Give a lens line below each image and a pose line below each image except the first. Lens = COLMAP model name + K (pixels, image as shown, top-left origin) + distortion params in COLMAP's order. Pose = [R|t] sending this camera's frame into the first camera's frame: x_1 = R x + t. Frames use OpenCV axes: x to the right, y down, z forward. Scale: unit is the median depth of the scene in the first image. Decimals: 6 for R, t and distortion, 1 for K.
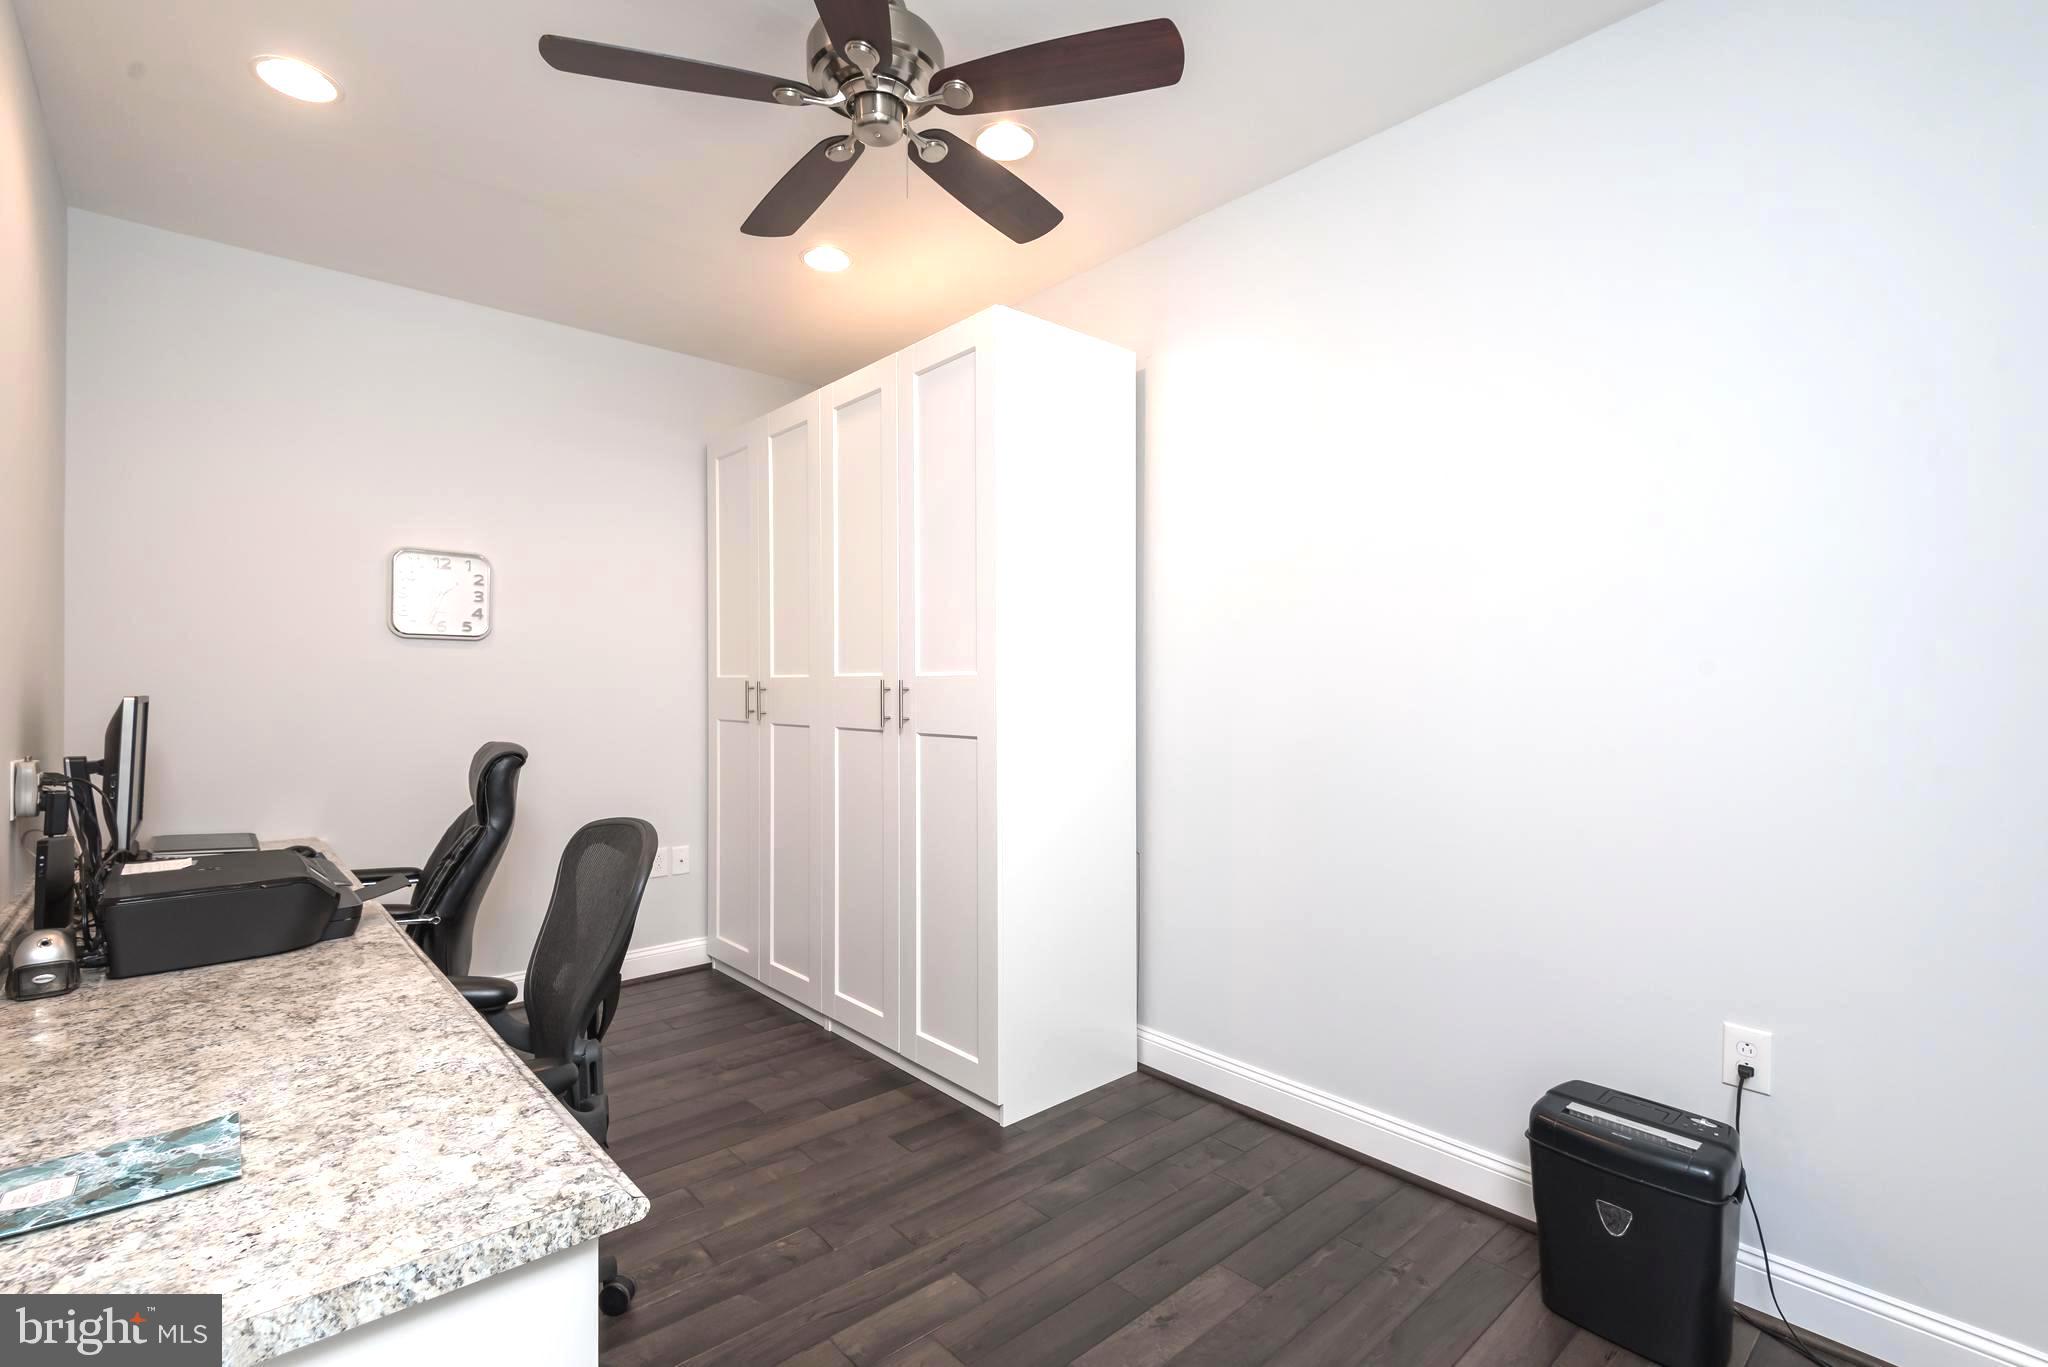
lens RADIAL K [[933.7, 0, 1020.5], [0, 933.7, 682.5], [0, 0, 1]] dist [0.013088, -0.000301]
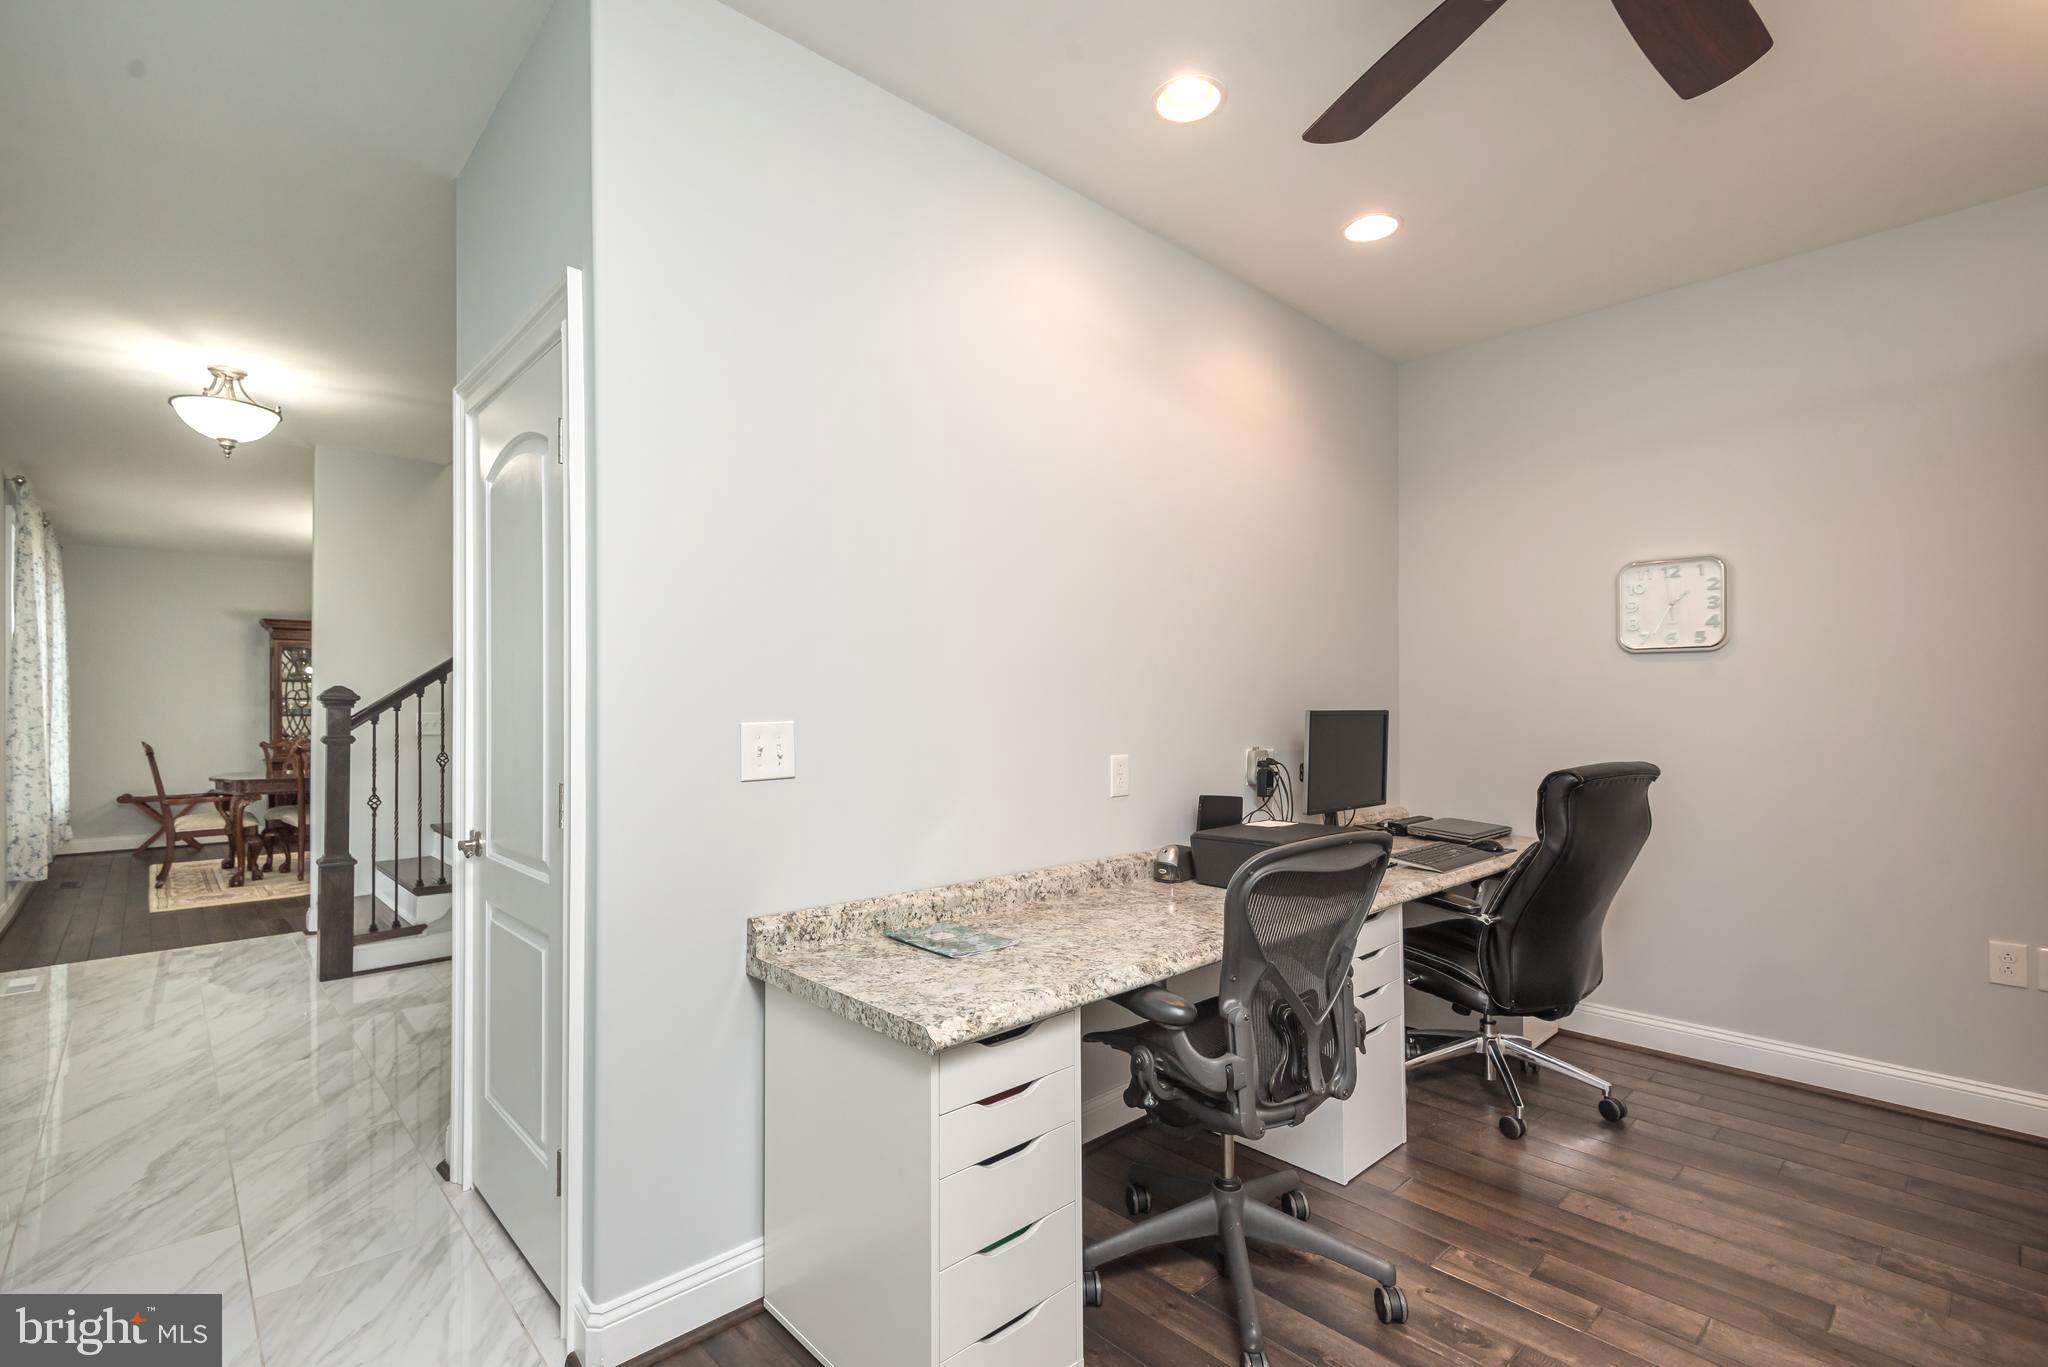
lens RADIAL K [[933.7, 0, 1016.7], [0, 933.7, 696.6], [0, 0, 1]] dist [0.013088, -0.000301]
pose [[0.011277, -0.019438, -0.999747, 0.588447], [0.012482, 0.999736, -0.019297, 0.014851], [0.999858, -0.012261, 0.011517, 0.598091]]
